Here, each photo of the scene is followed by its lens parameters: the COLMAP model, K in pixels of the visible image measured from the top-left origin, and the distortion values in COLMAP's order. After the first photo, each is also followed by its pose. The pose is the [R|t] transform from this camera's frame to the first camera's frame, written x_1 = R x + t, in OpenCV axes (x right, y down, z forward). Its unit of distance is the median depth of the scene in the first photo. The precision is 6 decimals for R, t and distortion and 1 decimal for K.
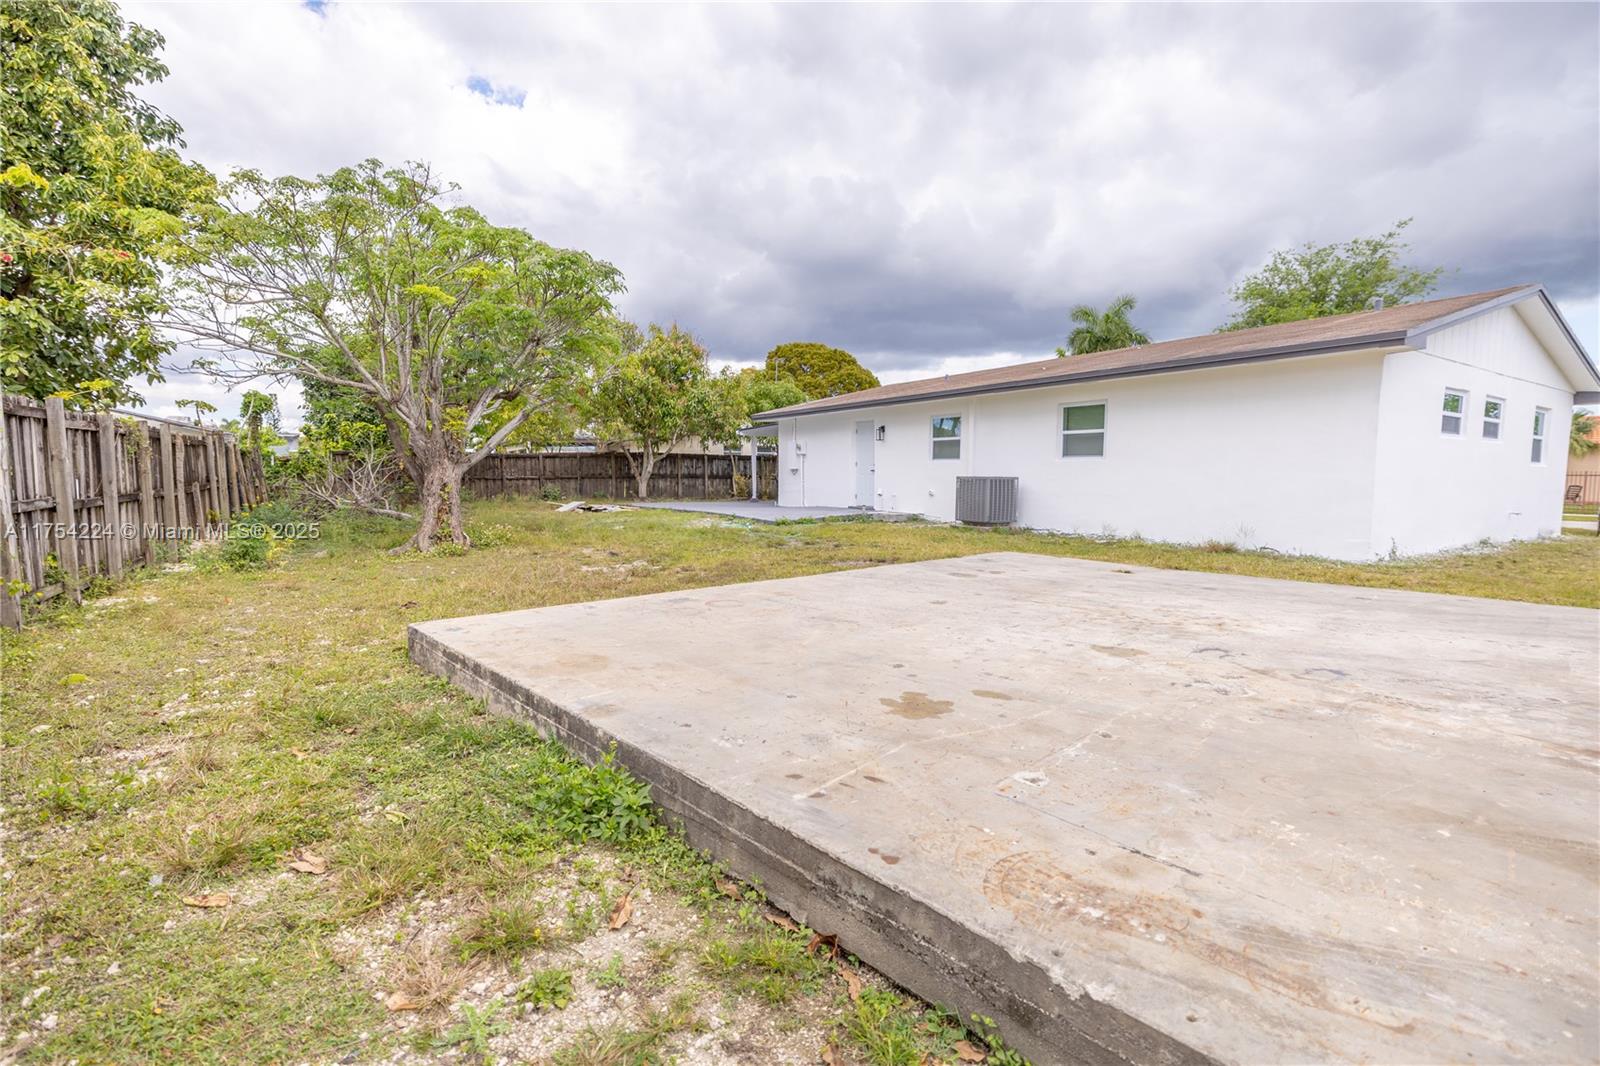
lens RADIAL K [[746.5, 0, 806.0], [0, 746.5, 534.8], [0, 0, 1]] dist [0.000212, 0.000479]
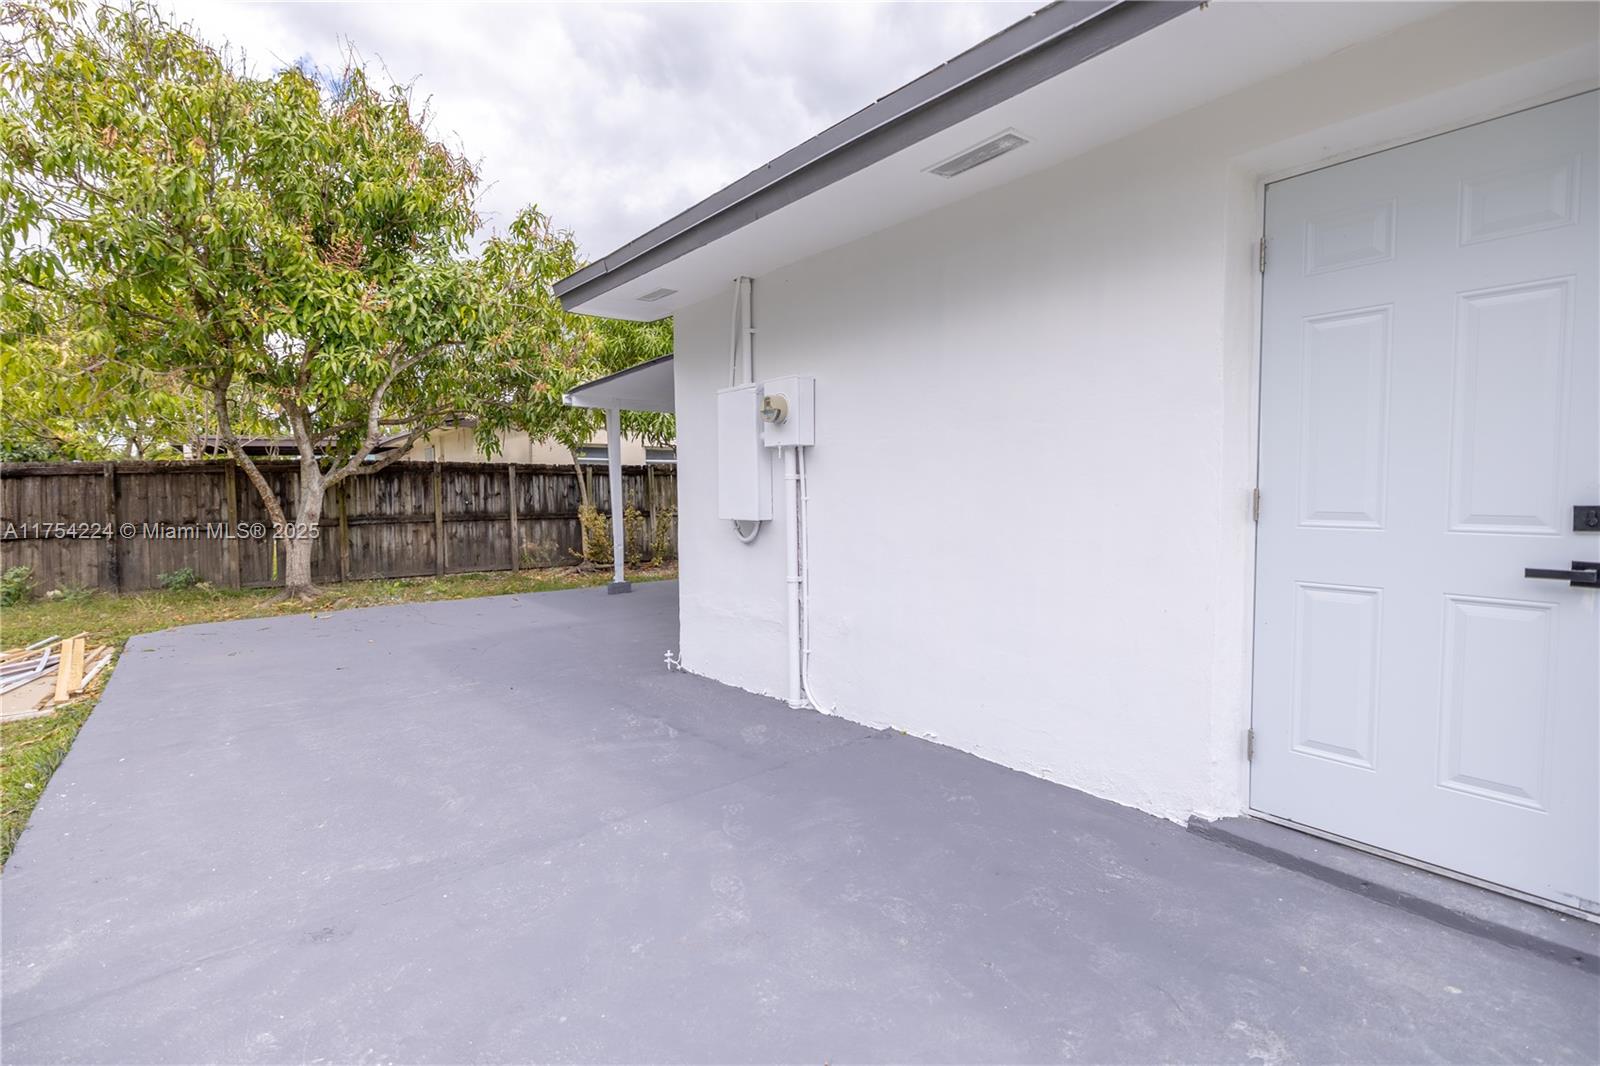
lens RADIAL K [[746.5, 0, 802.7], [0, 746.5, 520.1], [0, 0, 1]] dist [0.000212, 0.000479]
pose [[0.994121, -0.020328, 0.106348, -0.018231], [0.024159, 0.999100, -0.034866, -0.062530], [-0.105543, 0.037231, 0.993717, 0.615739]]
